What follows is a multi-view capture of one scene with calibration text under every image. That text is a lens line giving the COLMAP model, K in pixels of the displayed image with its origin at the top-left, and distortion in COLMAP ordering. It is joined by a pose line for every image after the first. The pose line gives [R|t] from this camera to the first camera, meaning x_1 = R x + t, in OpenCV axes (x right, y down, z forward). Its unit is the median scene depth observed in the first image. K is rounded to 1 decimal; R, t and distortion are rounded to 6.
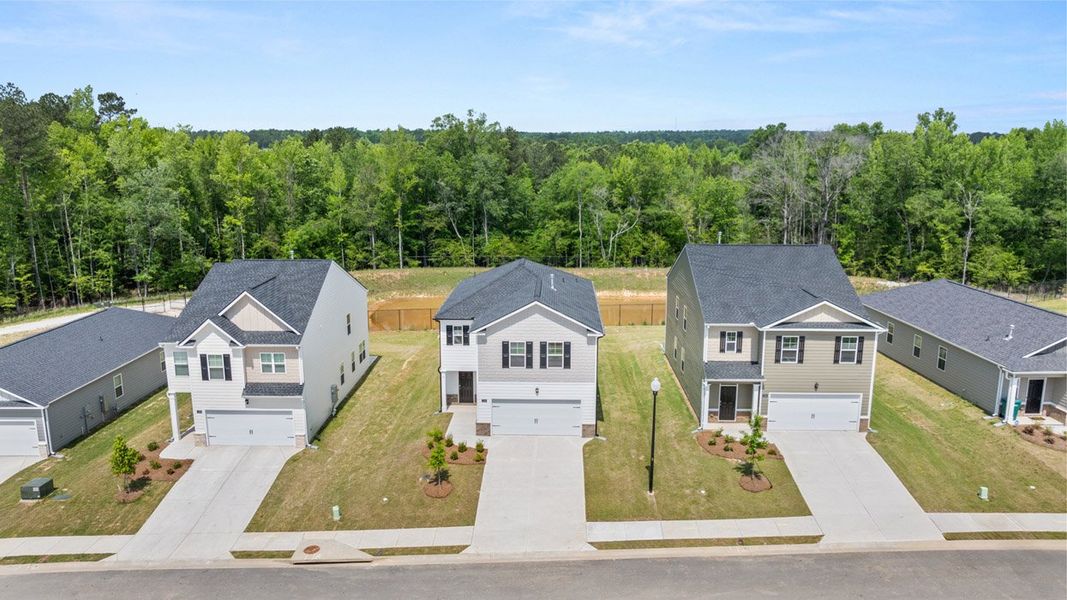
lens RADIAL K [[731.7, 0, 533.5], [0, 731.7, 300.0], [0, 0, 1]] dist [-0.008241, -0.000184]
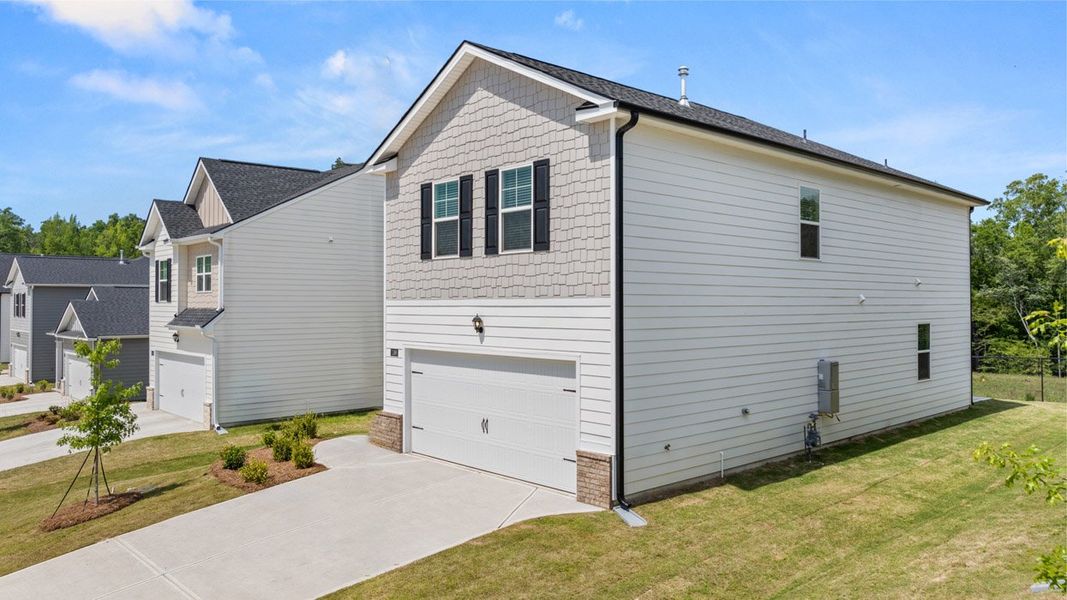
lens RADIAL K [[758.5, 0, 533.5], [0, 758.5, 300.0], [0, 0, 1]] dist [0.003209, 0.001100]
pose [[0.707025, 0.002238, -0.707185, 0.264497], [-0.140705, 0.980447, -0.137570, 0.156253], [0.693050, 0.196770, 0.693515, 0.779012]]
